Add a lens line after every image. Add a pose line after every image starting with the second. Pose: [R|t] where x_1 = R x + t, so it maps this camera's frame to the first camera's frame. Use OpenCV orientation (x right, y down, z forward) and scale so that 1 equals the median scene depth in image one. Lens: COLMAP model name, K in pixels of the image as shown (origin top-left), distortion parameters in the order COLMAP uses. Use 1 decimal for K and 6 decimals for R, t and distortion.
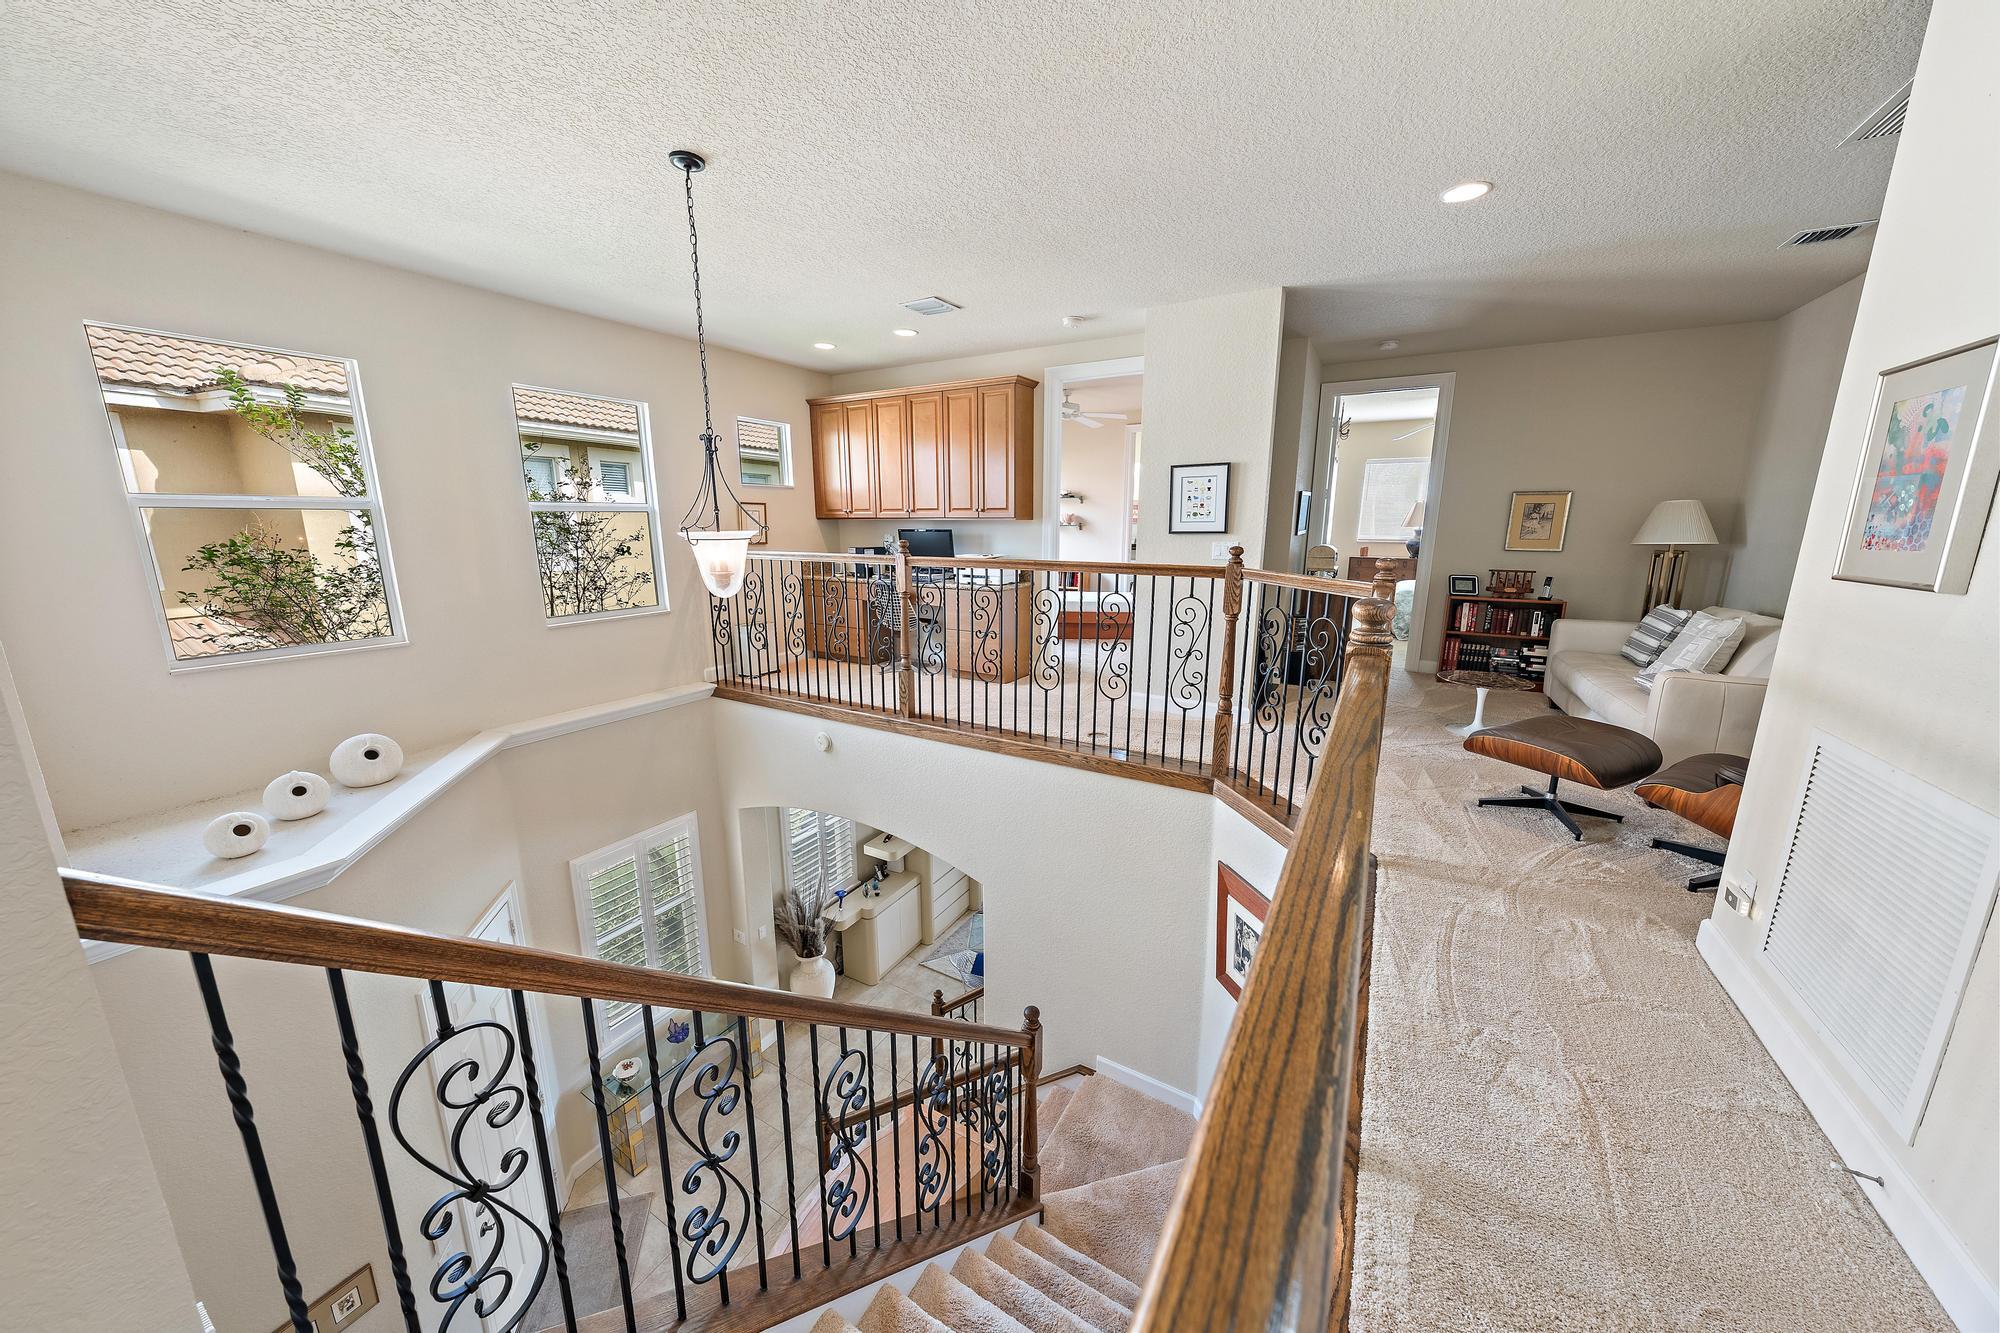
lens RADIAL K [[692.4, 0, 989.9], [0, 692.4, 670.7], [0, 0, 1]] dist [-0.001254, -0.000060]
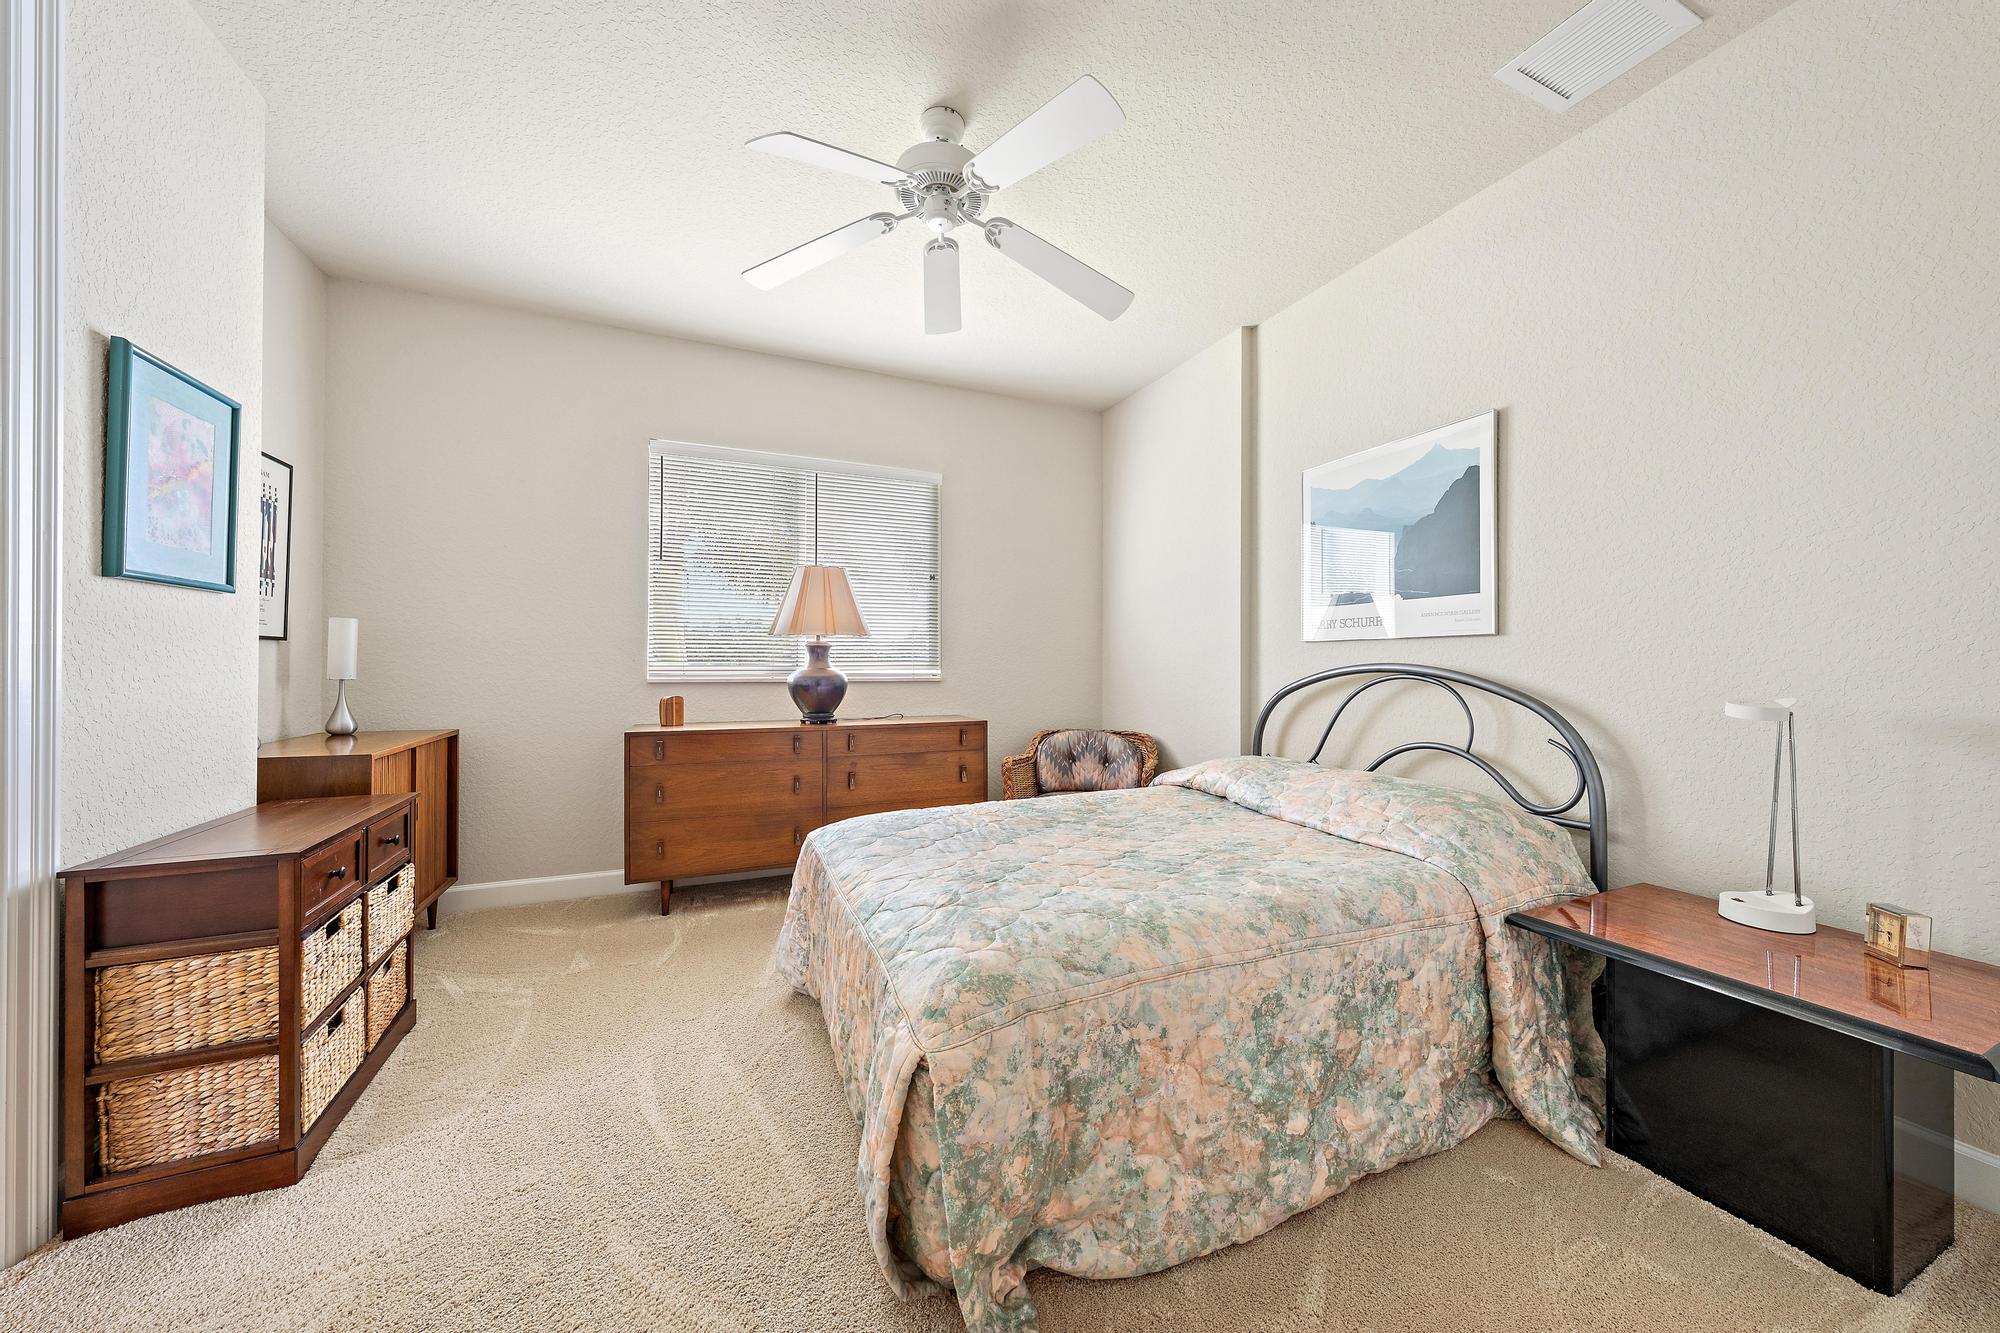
lens RADIAL K [[692.4, 0, 1000.7], [0, 692.4, 666.3], [0, 0, 1]] dist [-0.001254, -0.000060]
pose [[0.583568, 0.006644, 0.812037, 0.375288], [0.165036, 0.978128, -0.126606, -0.128785], [-0.795117, 0.207898, 0.569708, 0.702372]]
